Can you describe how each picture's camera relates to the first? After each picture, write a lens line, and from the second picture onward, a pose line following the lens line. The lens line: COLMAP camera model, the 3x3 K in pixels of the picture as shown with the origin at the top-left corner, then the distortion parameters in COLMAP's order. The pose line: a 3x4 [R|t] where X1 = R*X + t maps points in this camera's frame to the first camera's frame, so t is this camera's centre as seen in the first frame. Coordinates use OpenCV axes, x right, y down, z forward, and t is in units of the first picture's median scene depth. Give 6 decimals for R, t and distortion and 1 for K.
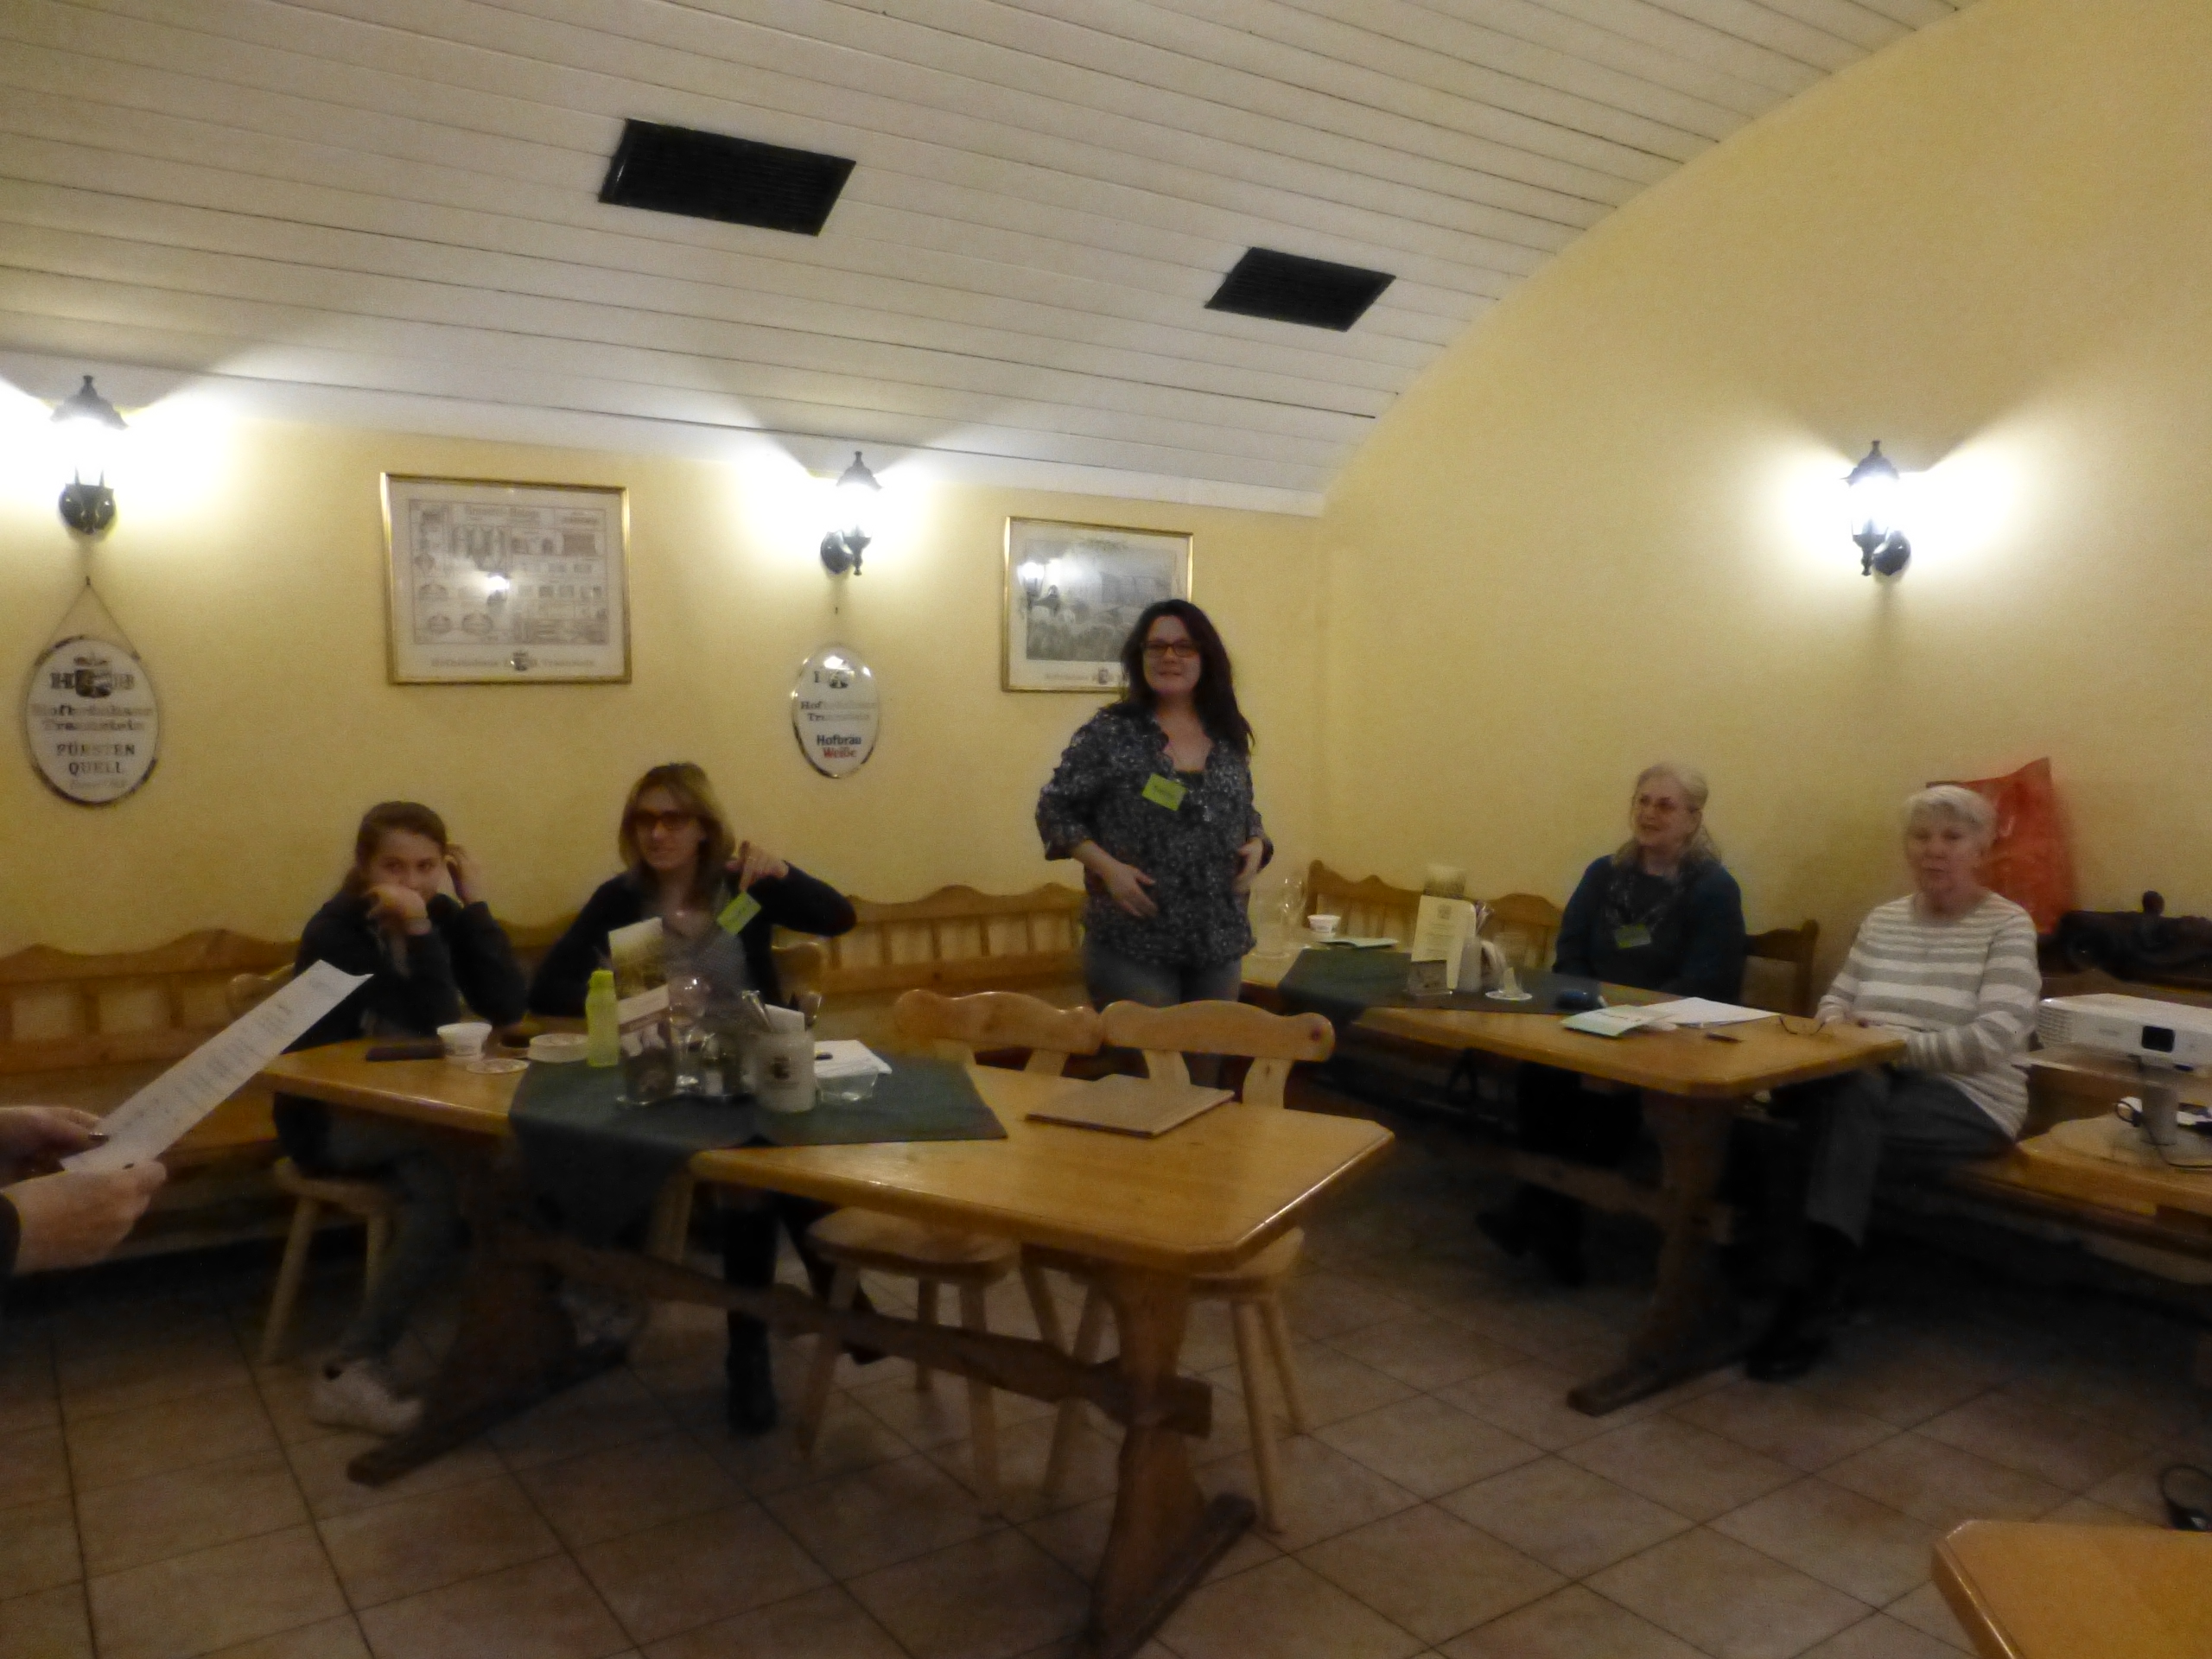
lens RADIAL K [[1659.0, 0, 1126.1], [0, 1659.0, 834.1], [0, 0, 1]] dist [-0.013237, 0.001147]
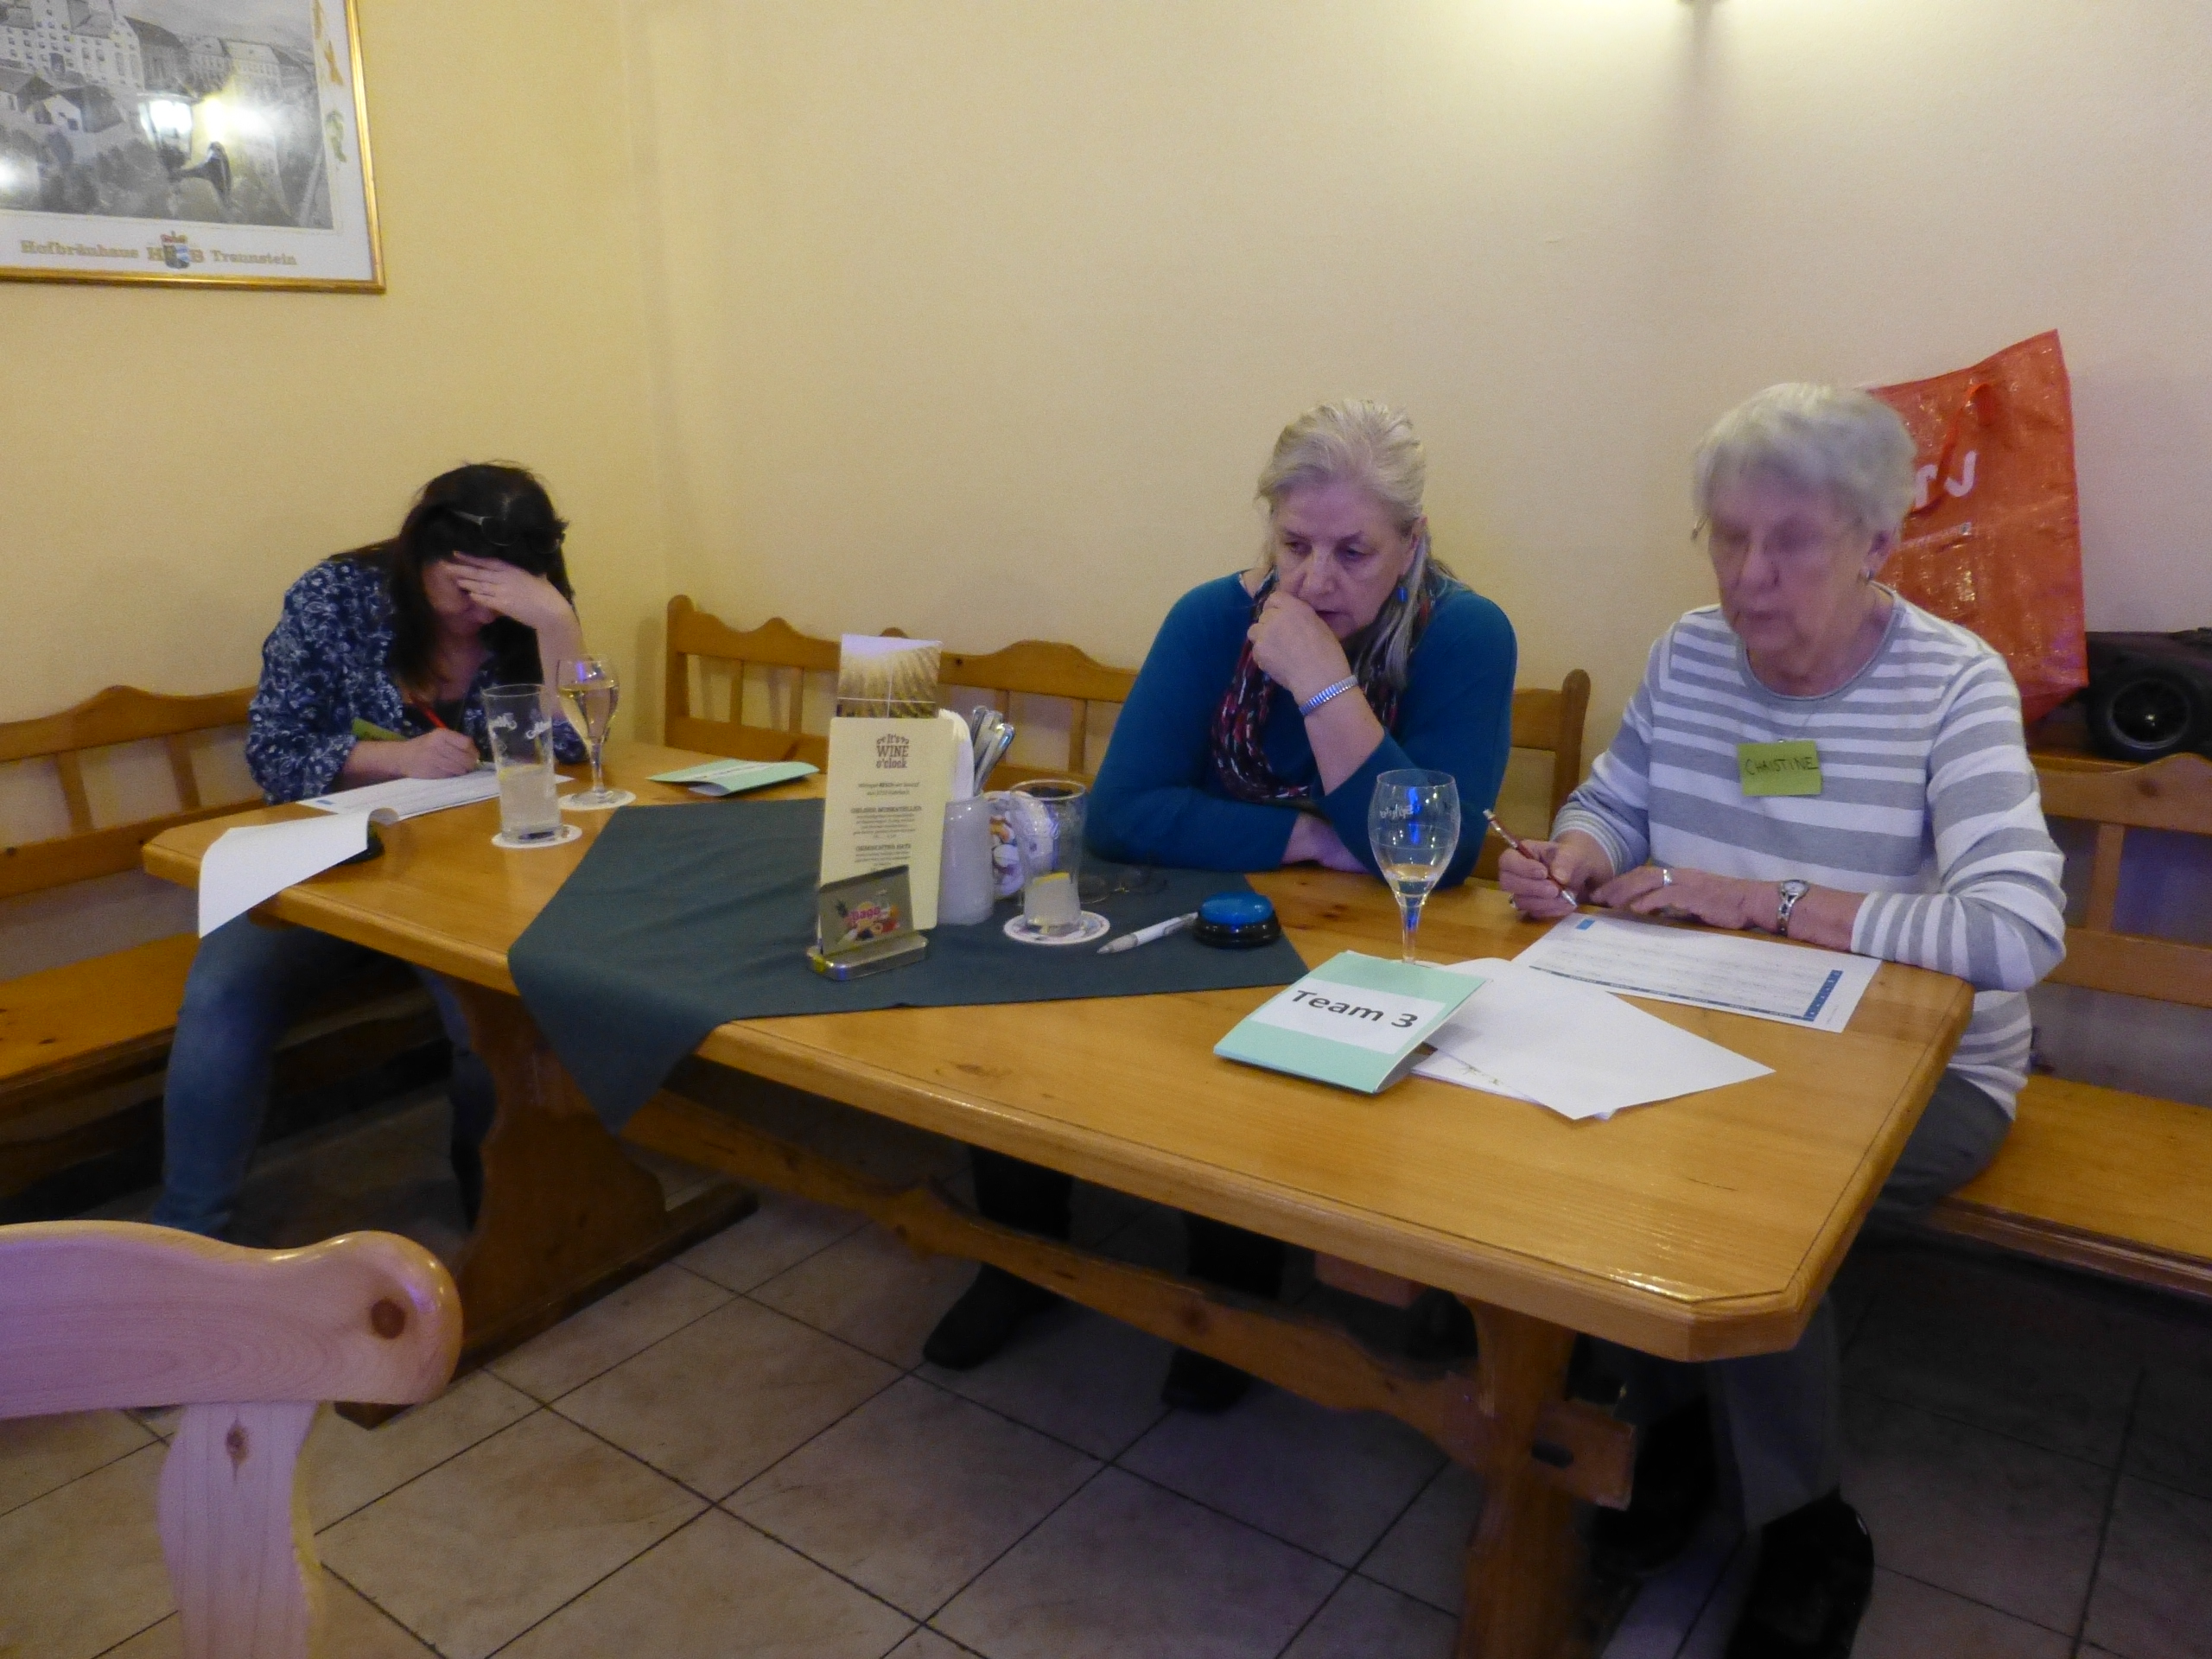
lens RADIAL K [[1669.0, 0, 1106.0], [0, 1669.0, 829.5], [0, 0, 1]] dist [-0.003865, 0.003010]
pose [[0.952664, -0.103492, 0.285868, 0.117875], [0.051162, 0.981442, 0.184810, -0.006632], [-0.299689, -0.161436, 0.940279, 0.573561]]
